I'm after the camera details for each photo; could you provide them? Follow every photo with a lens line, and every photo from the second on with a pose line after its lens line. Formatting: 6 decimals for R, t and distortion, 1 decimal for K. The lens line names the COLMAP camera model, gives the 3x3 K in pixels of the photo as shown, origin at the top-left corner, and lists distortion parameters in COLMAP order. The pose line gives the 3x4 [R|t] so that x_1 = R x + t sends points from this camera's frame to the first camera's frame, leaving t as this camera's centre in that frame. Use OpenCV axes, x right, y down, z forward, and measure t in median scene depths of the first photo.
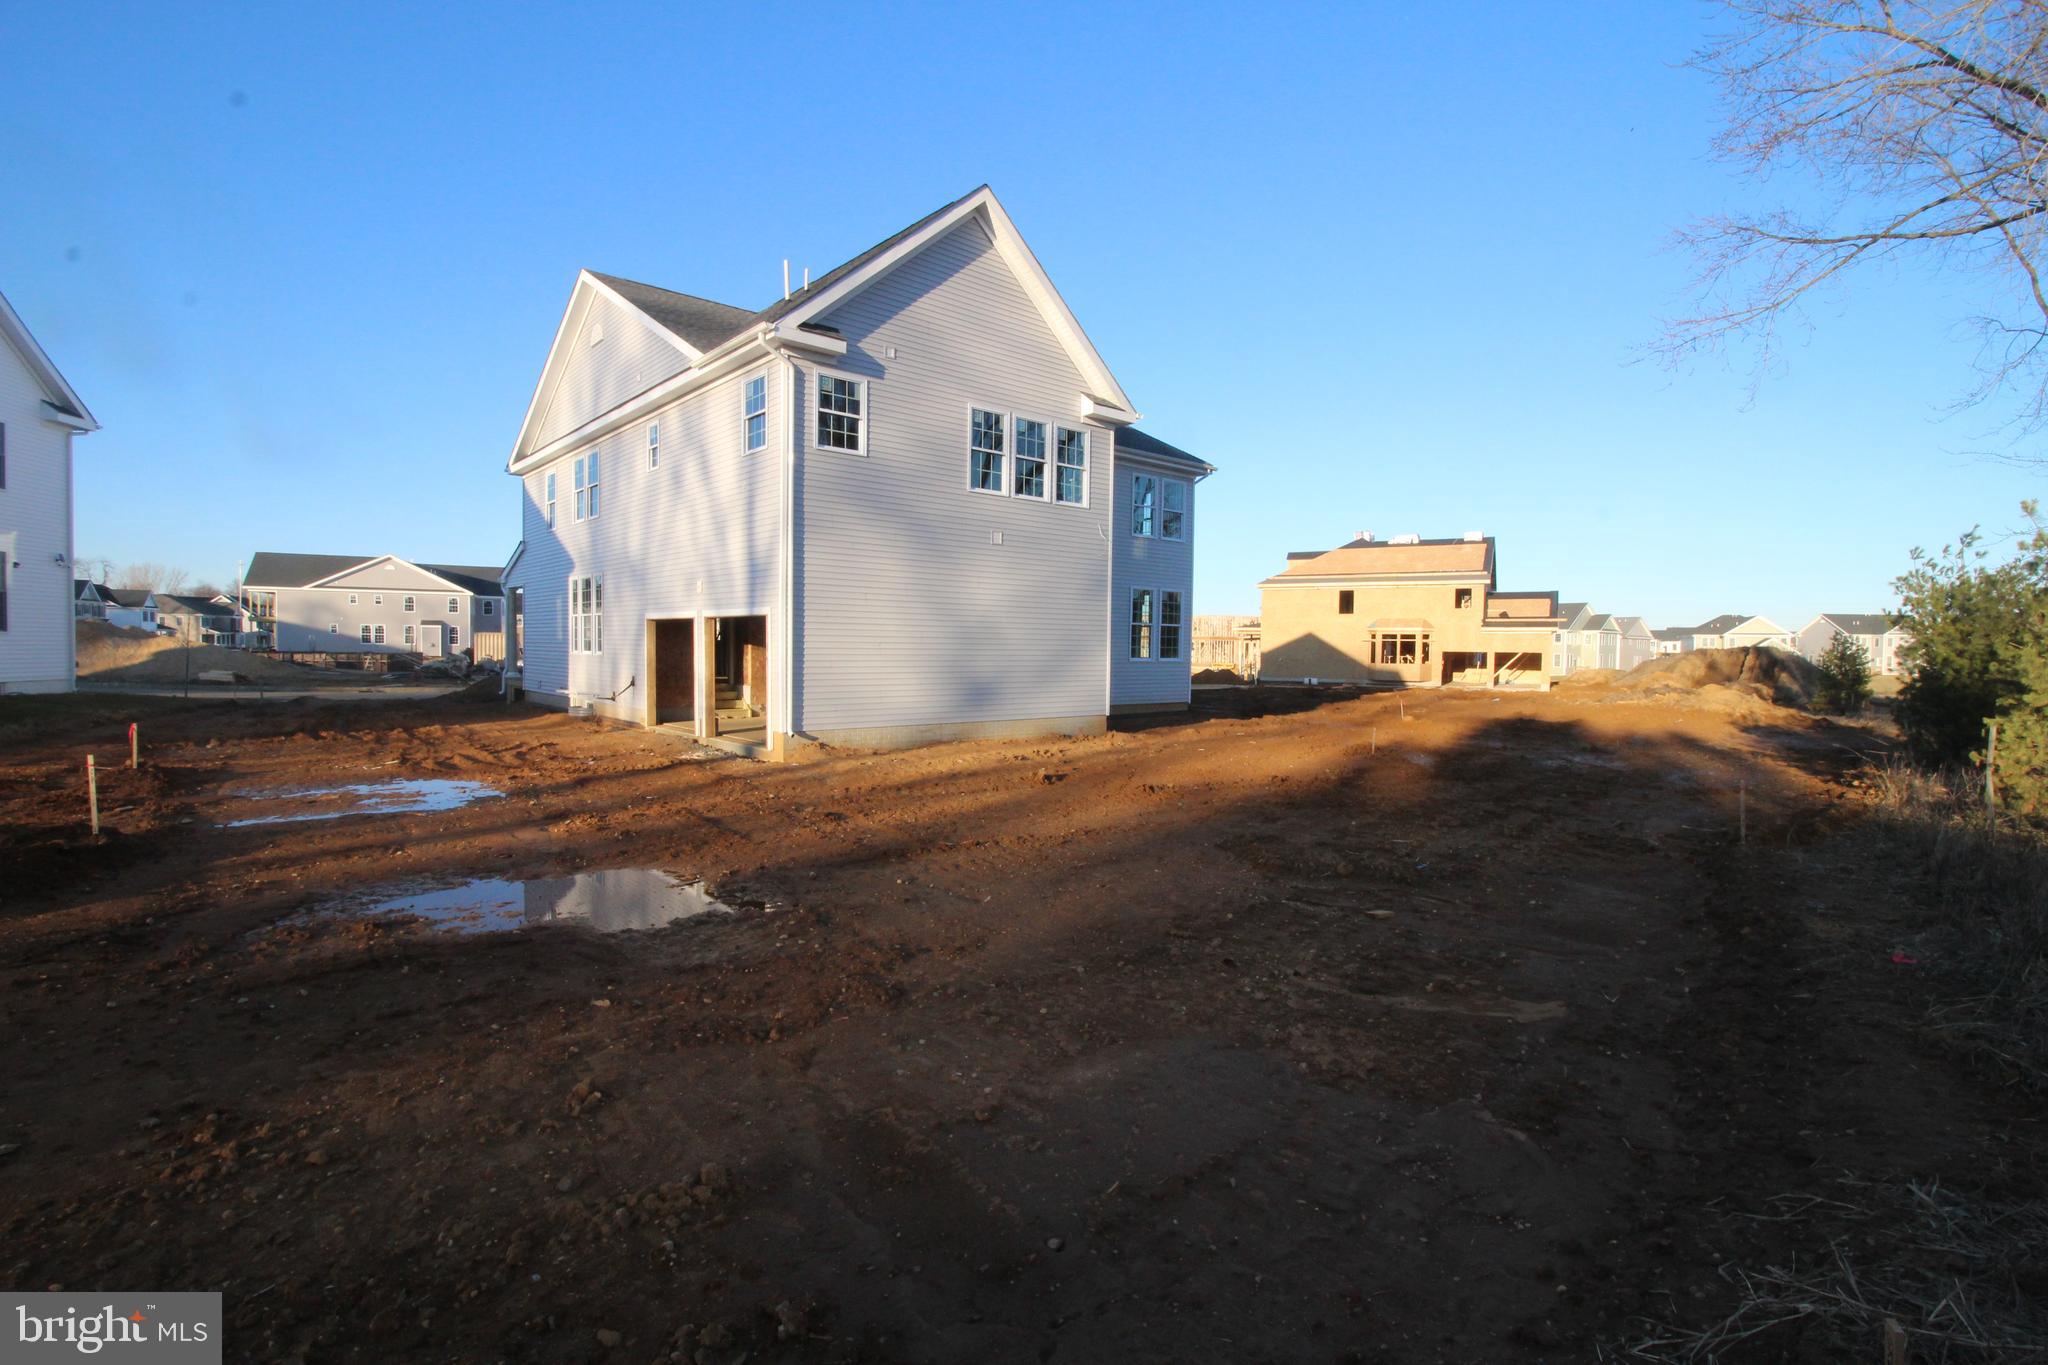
lens RADIAL K [[951.5, 0, 1030.8], [0, 951.5, 685.7], [0, 0, 1]] dist [0.000646, -0.012383]
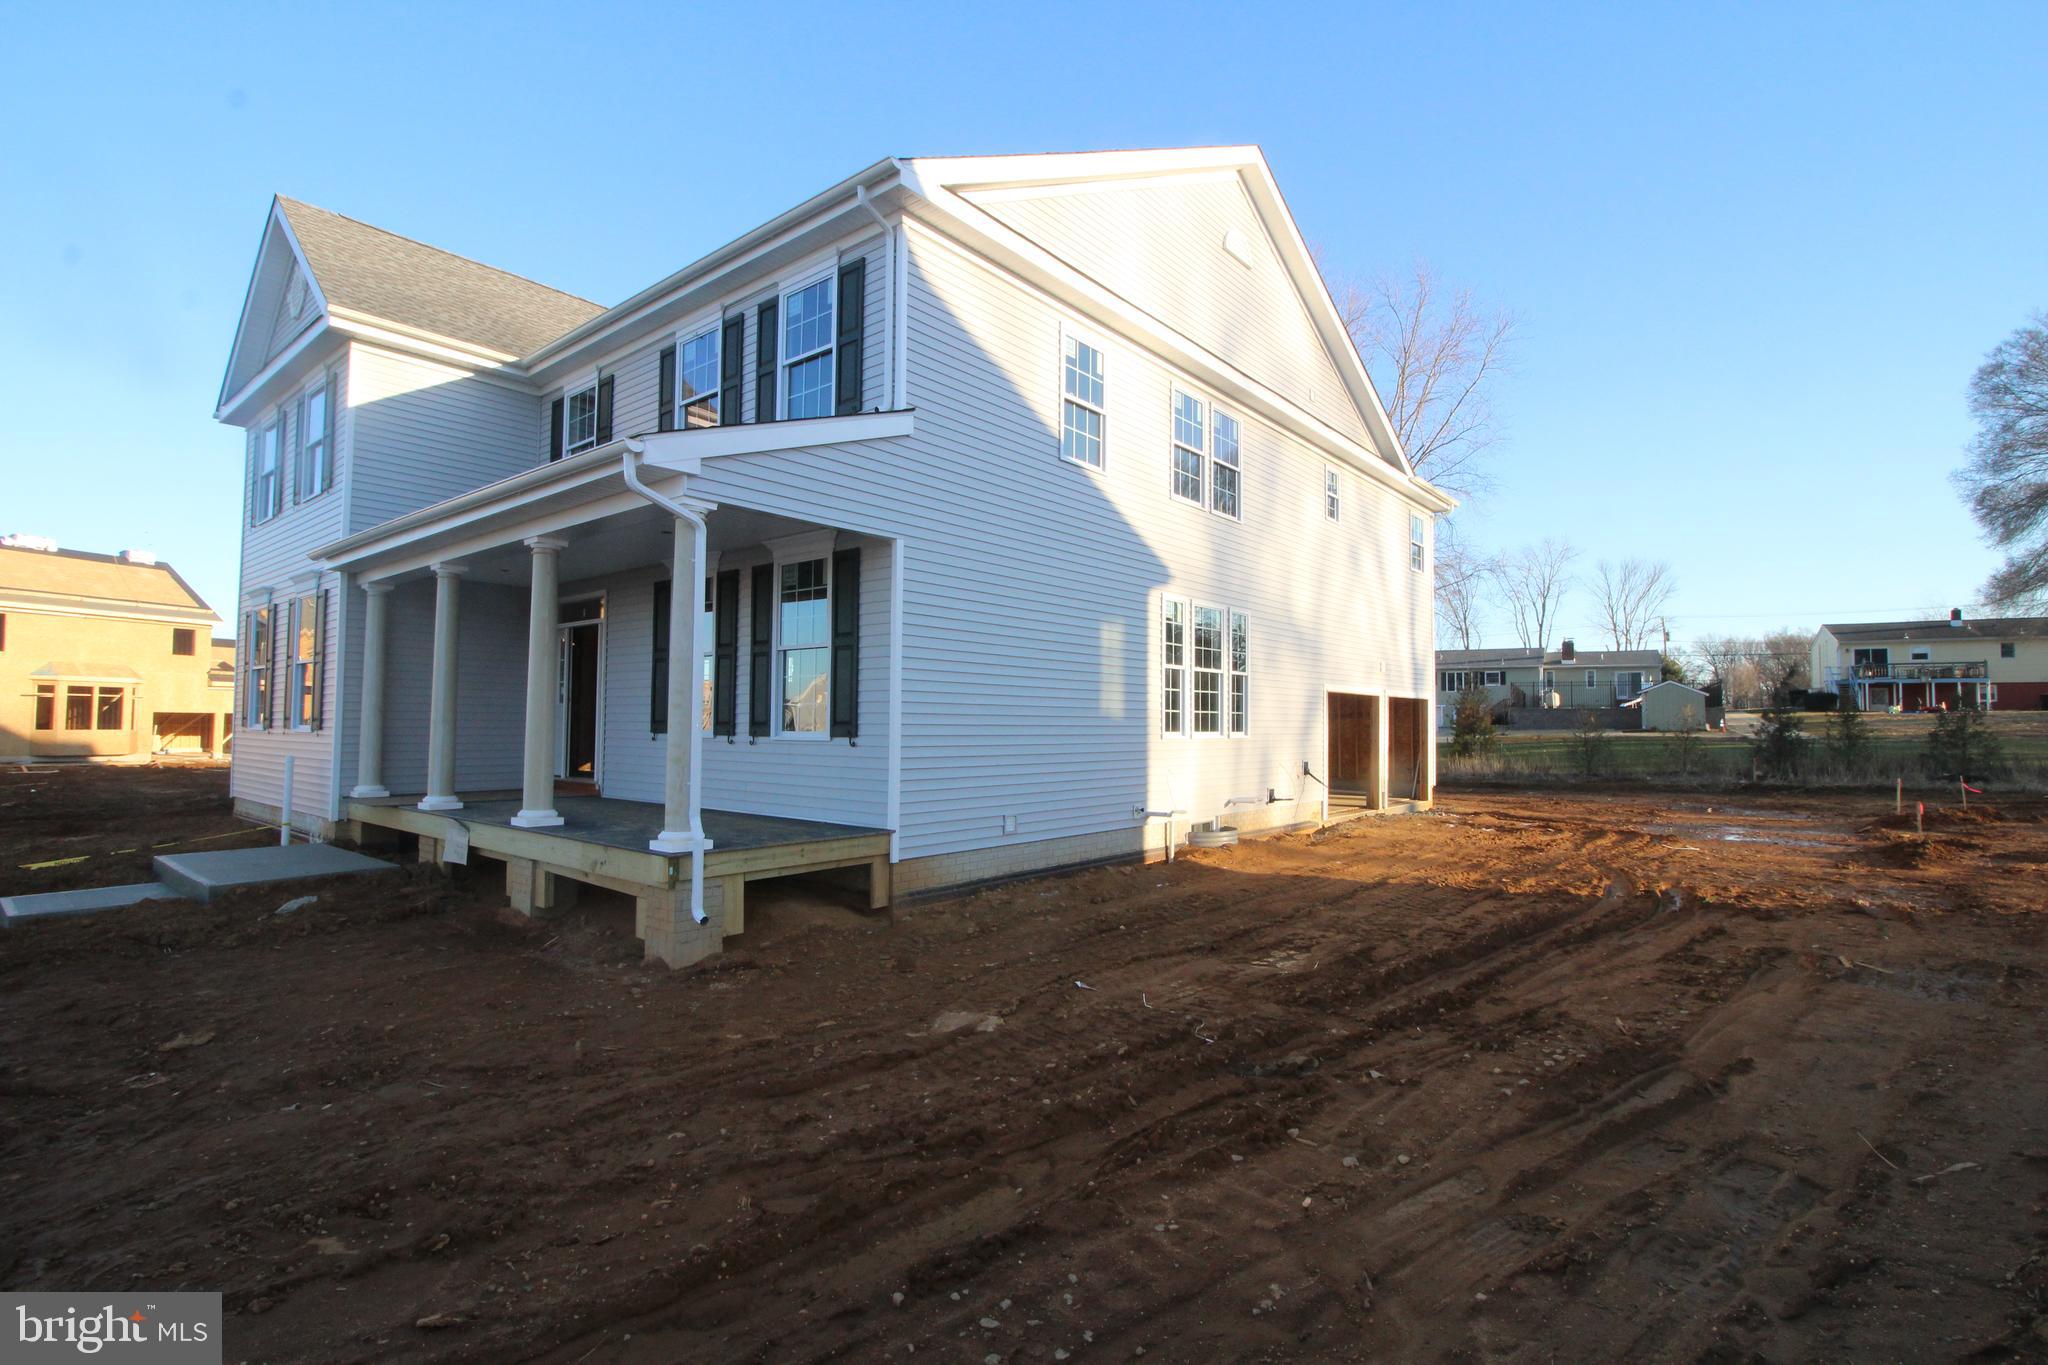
lens RADIAL K [[951.5, 0, 1030.8], [0, 951.5, 685.7], [0, 0, 1]] dist [0.000646, -0.012383]
pose [[-0.162961, 0.024161, 0.986337, -1.028201], [0.030525, 0.999345, -0.019436, -0.057404], [-0.986160, 0.026940, -0.163592, 1.208250]]
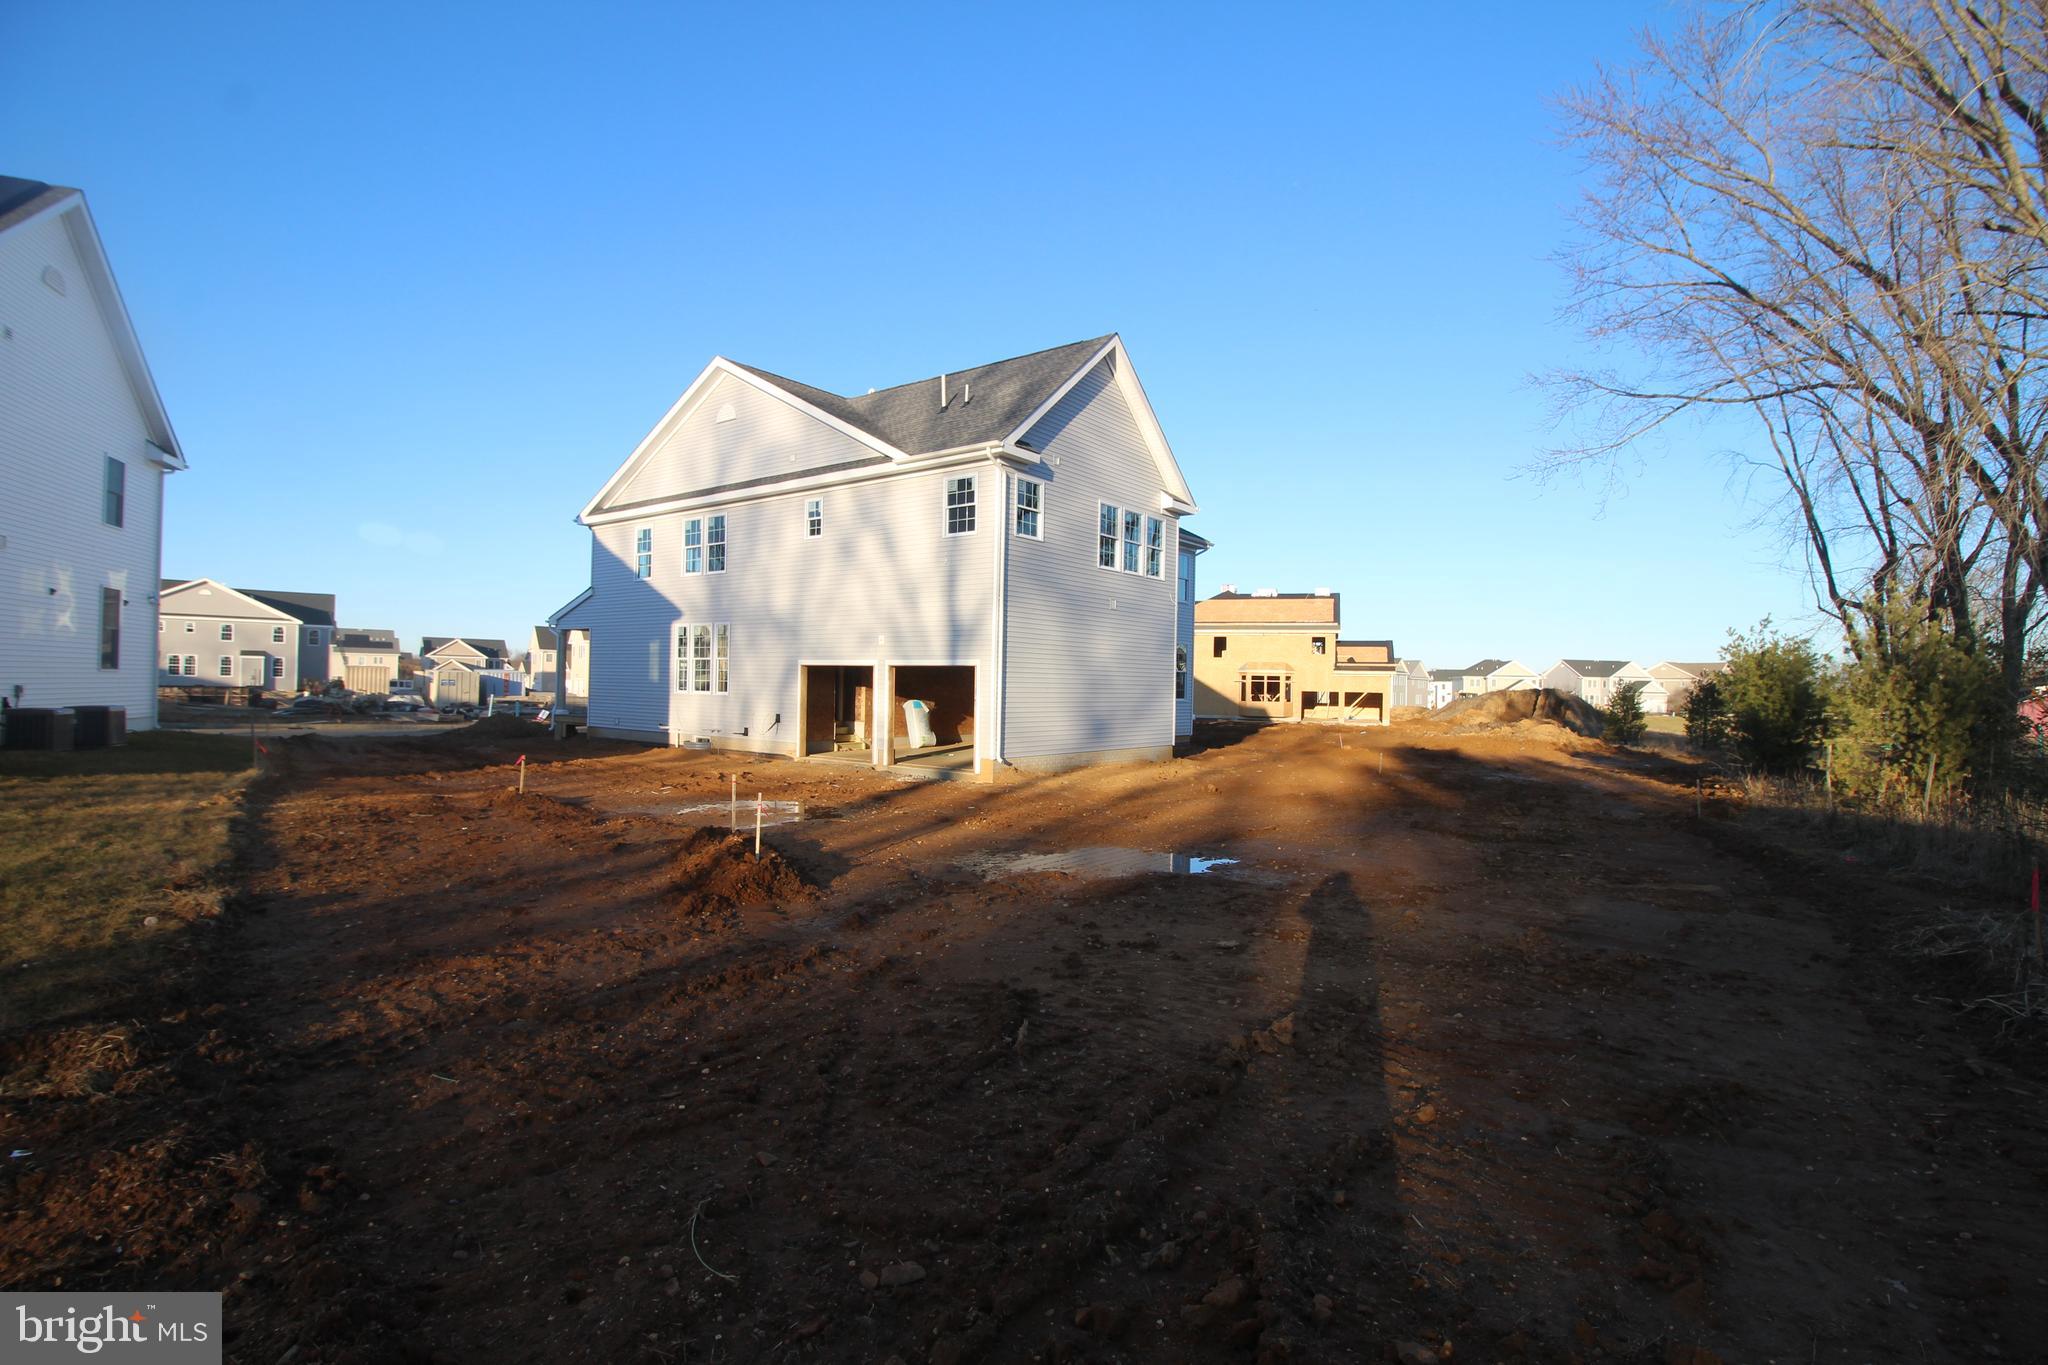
lens RADIAL K [[950.8, 0, 1028.8], [0, 950.8, 681.9], [0, 0, 1]] dist [0.000442, -0.012592]
pose [[0.980530, 0.006849, 0.196249, -0.310437], [0.001248, 0.999154, -0.041105, -0.001009], [-0.196365, 0.040550, 0.979692, -0.165820]]
